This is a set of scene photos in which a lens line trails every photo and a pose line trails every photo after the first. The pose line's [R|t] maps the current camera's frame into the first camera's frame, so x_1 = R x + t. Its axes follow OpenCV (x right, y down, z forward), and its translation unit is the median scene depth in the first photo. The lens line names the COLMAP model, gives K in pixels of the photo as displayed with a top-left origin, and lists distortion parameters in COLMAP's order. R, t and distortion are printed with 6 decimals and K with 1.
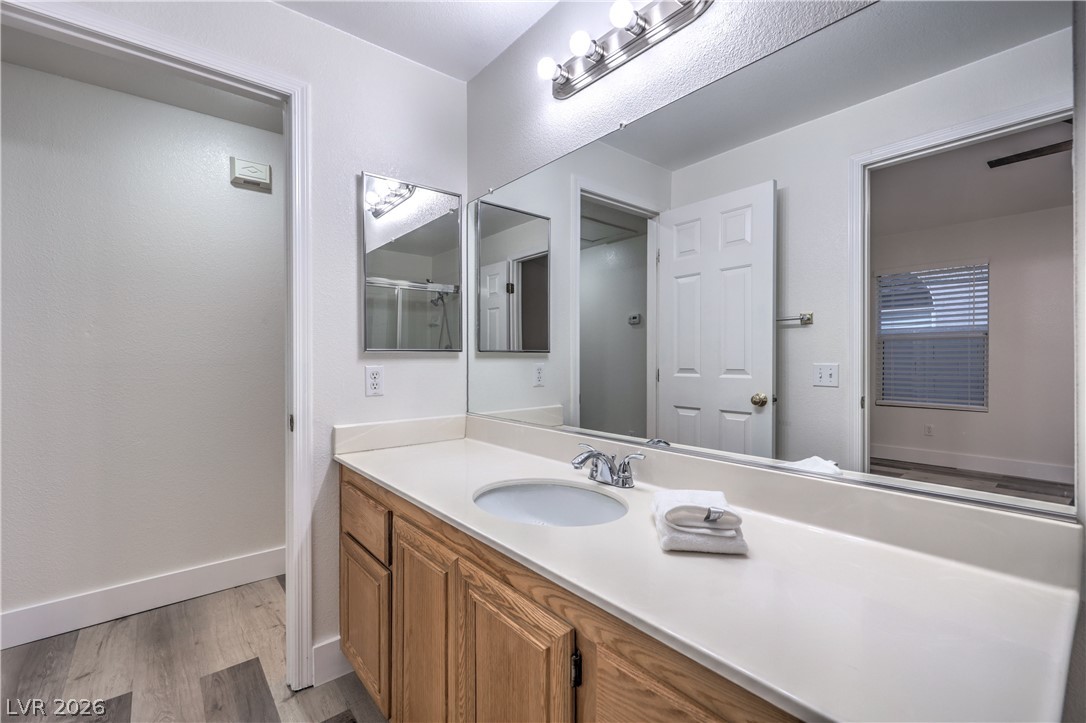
lens RADIAL K [[469.1, 0, 543.0], [0, 469.1, 361.5], [0, 0, 1]] dist [0.000364, 0.000038]
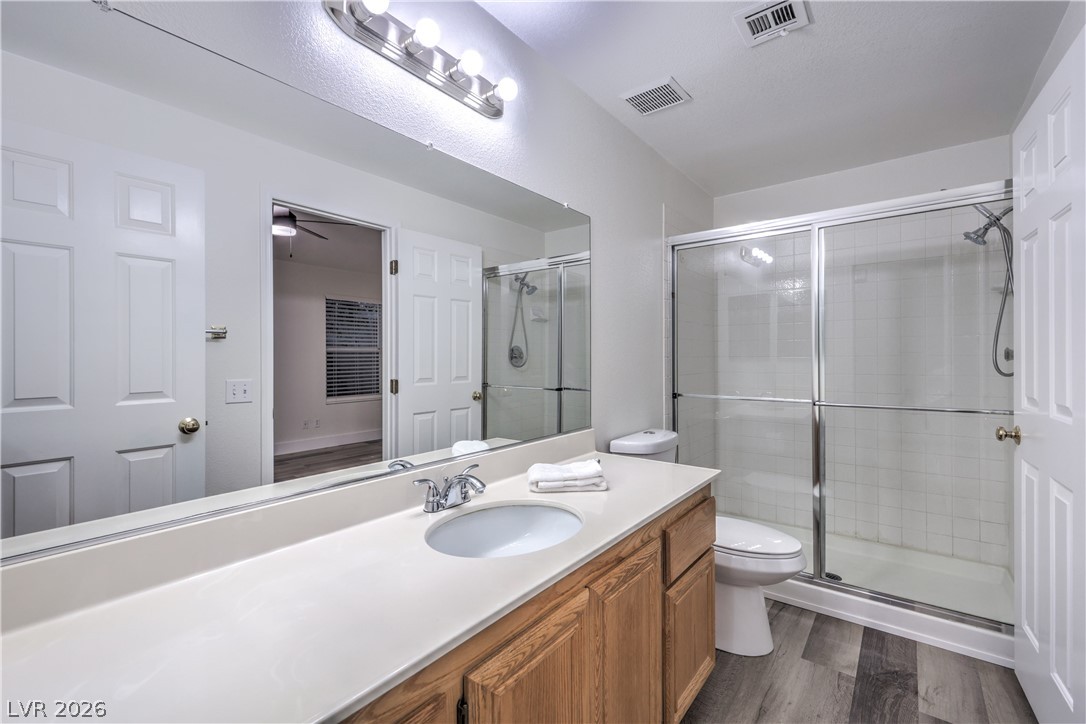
lens RADIAL K [[469.1, 0, 543.0], [0, 469.1, 362.0], [0, 0, 1]] dist [0.000364, 0.000038]
pose [[-0.214183, -0.000067, 0.976793, -0.500912], [0.014435, 0.999891, 0.003234, -0.026867], [-0.976687, 0.014793, -0.214159, 0.583546]]
